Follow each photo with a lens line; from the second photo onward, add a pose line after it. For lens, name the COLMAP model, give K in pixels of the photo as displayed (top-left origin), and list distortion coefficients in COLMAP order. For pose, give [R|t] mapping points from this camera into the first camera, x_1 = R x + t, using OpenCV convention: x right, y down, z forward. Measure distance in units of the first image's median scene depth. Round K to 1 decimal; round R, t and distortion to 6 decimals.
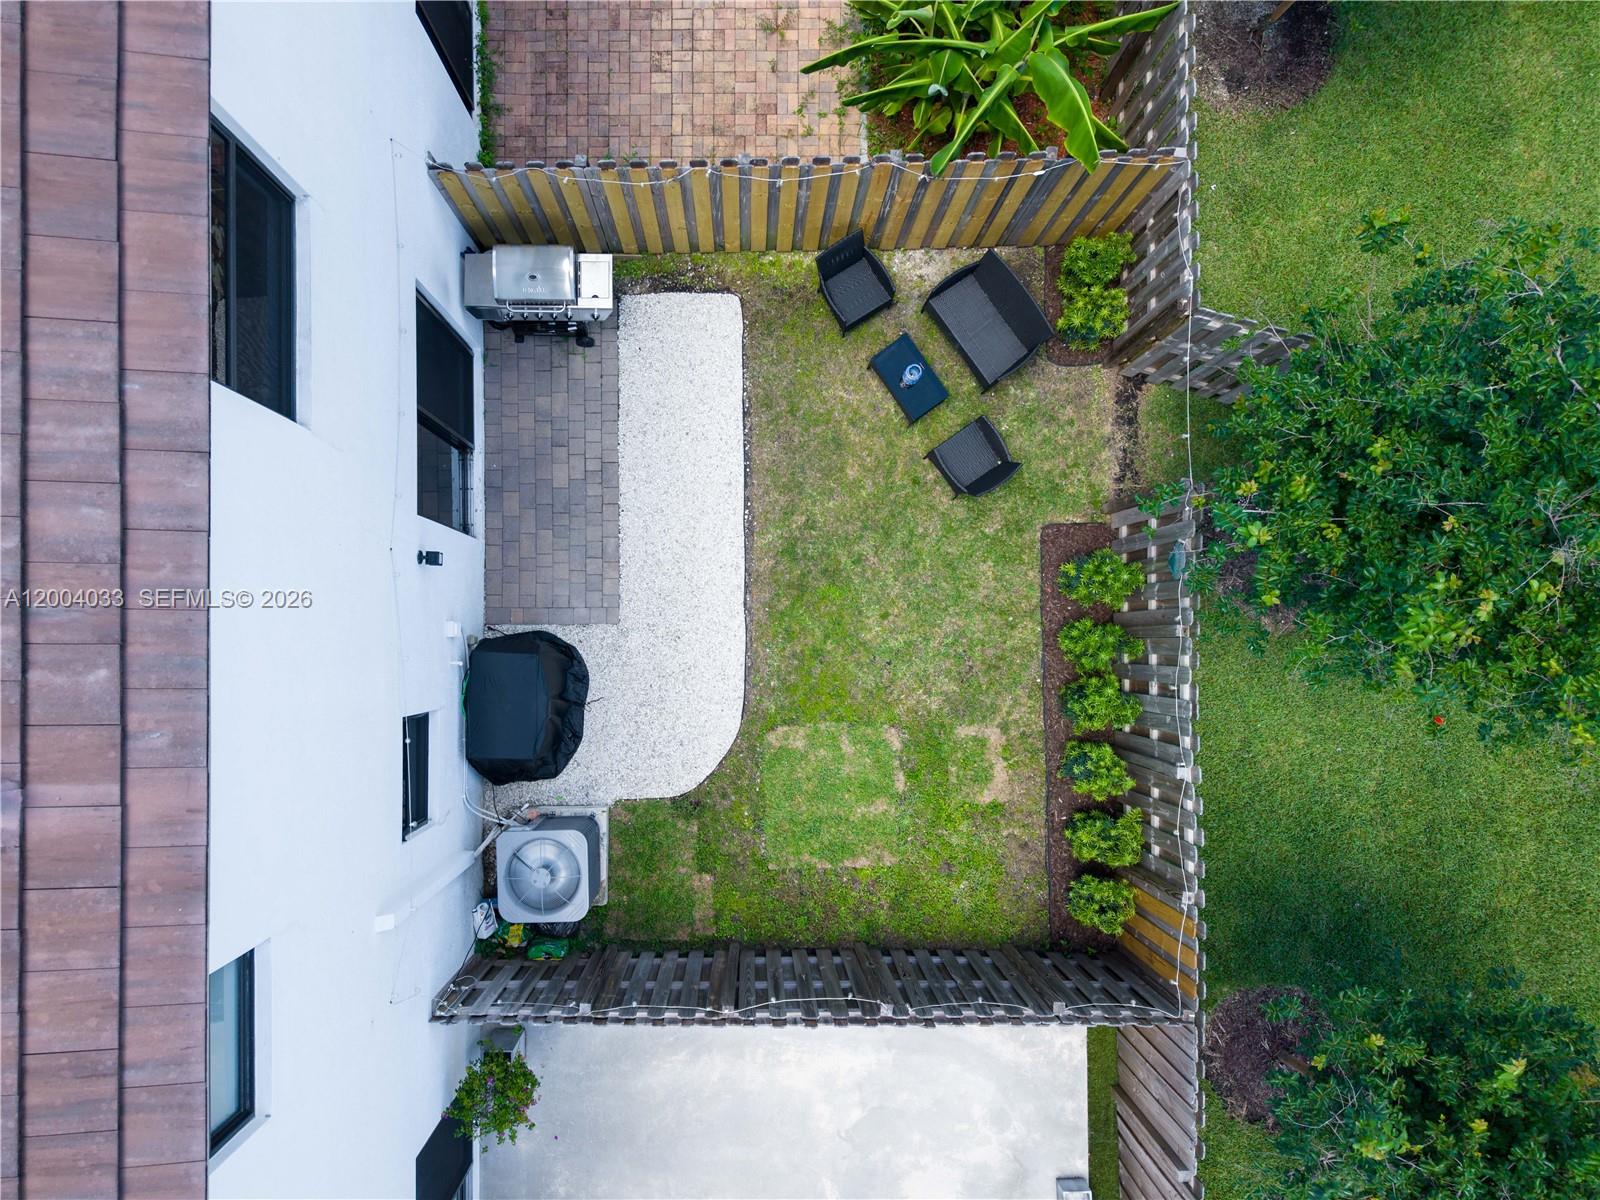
lens RADIAL K [[1068.8, 0, 734.7], [0, 1068.8, 628.6], [0, 0, 1]] dist [0.034645, -0.029745]
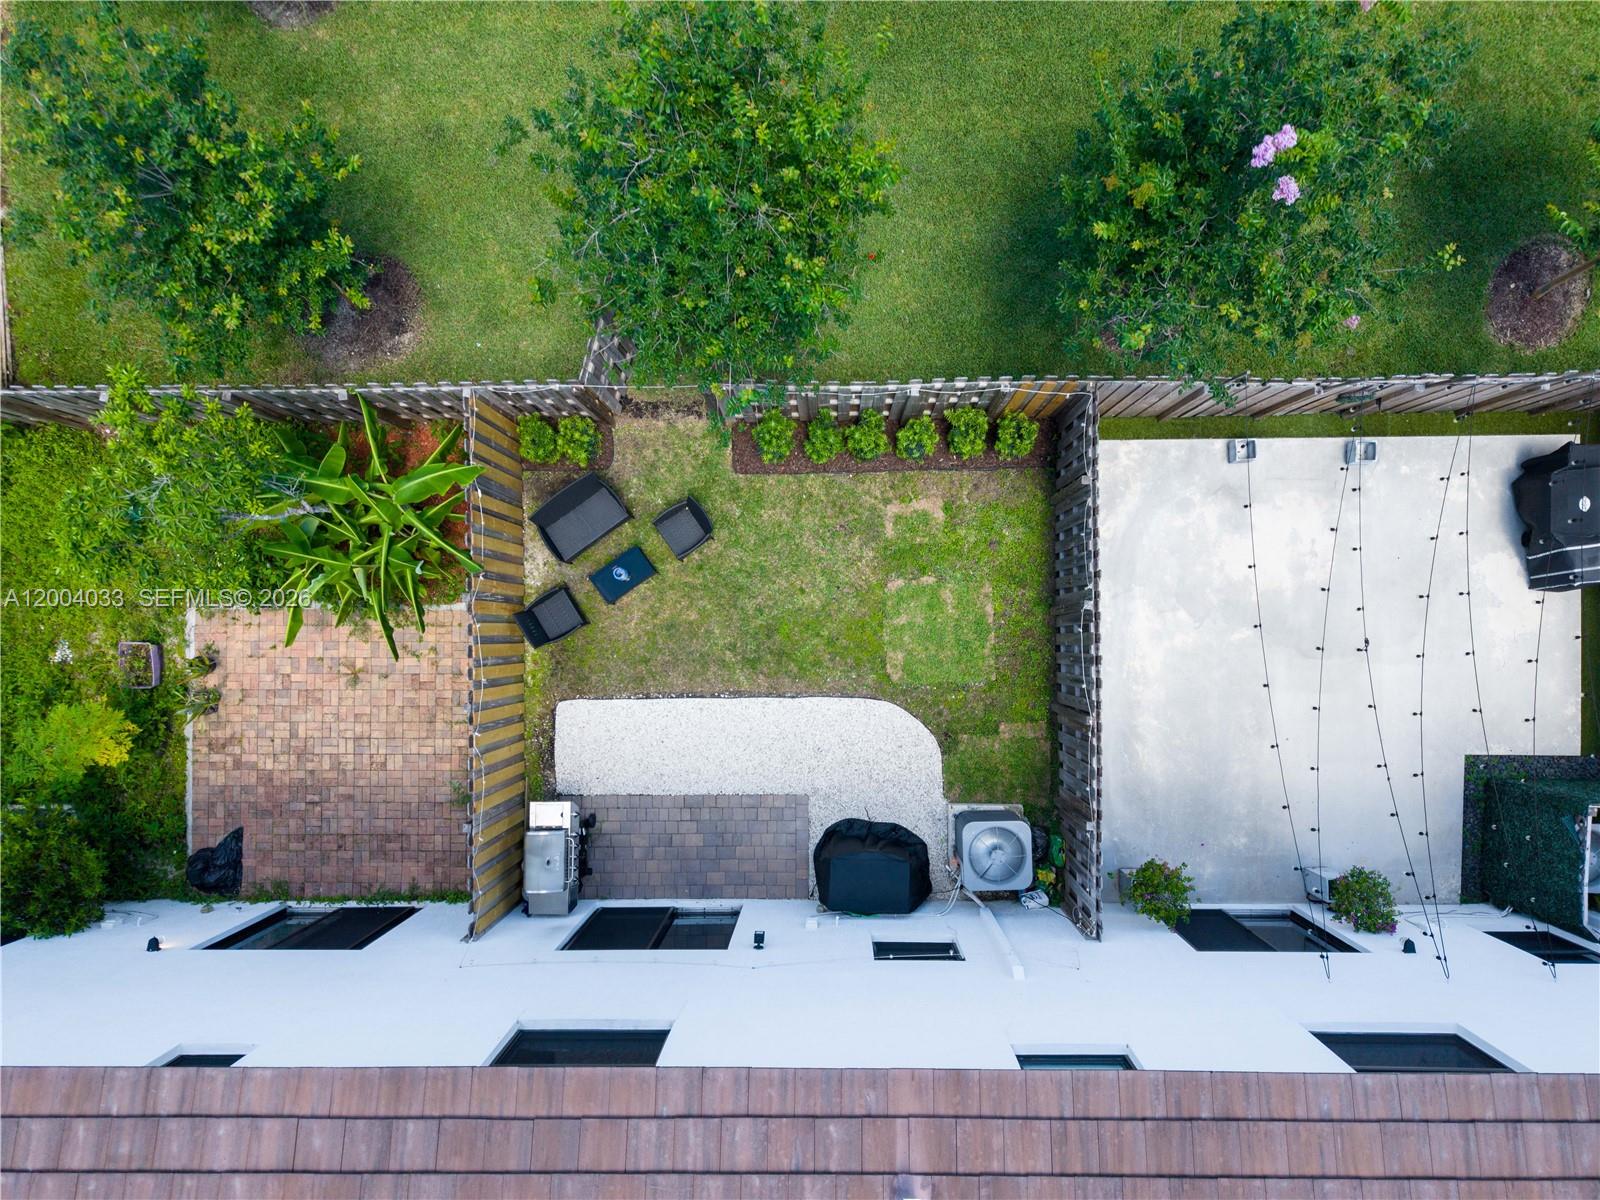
lens RADIAL K [[1068.8, 0, 809.8], [0, 1068.8, 611.7], [0, 0, 1]] dist [0.034645, -0.029745]
pose [[-0.000296, -0.999648, 0.026525, 0.086586], [0.999960, -0.000533, -0.008907, 0.009971], [0.008918, 0.026521, 0.999608, -0.332348]]
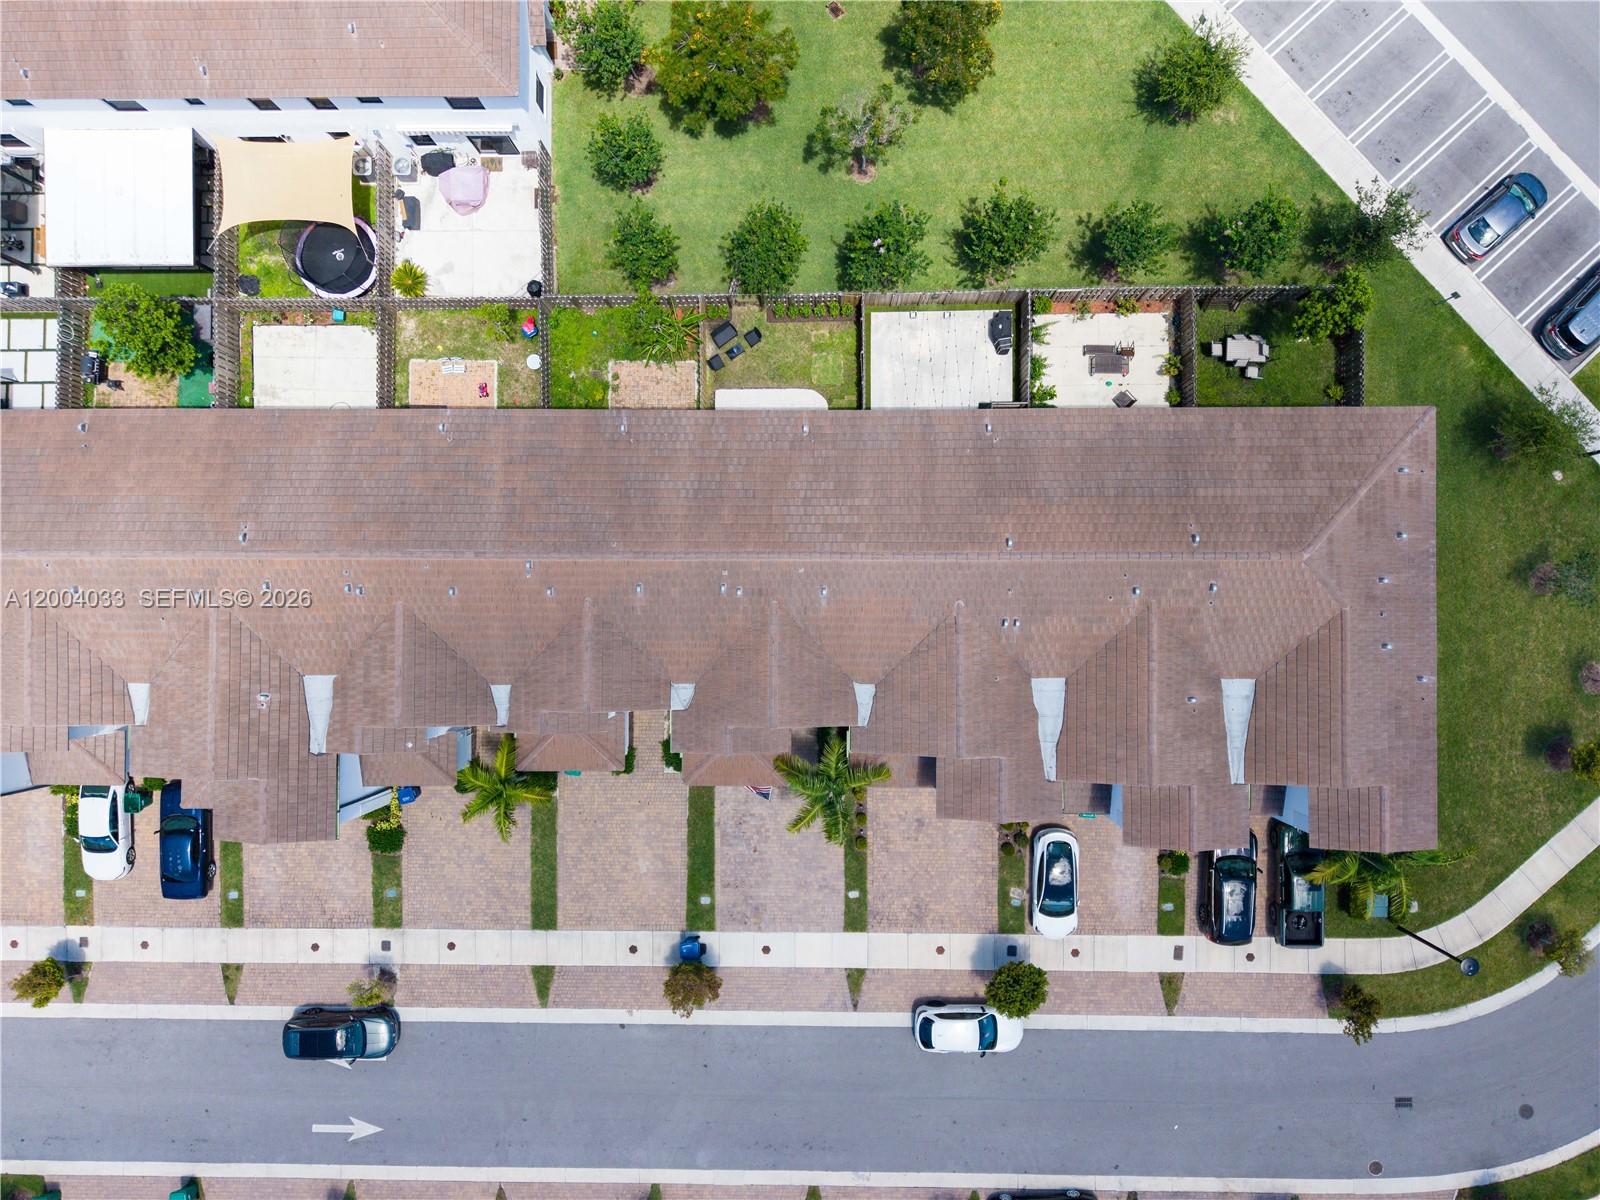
lens RADIAL K [[1068.8, 0, 795.3], [0, 1068.8, 599.3], [0, 0, 1]] dist [0.034645, -0.029745]
pose [[0.000514, -0.999271, 0.038166, -1.120609], [0.999833, -0.000184, -0.018277, 0.111035], [0.018271, 0.038169, 0.999104, -3.690256]]
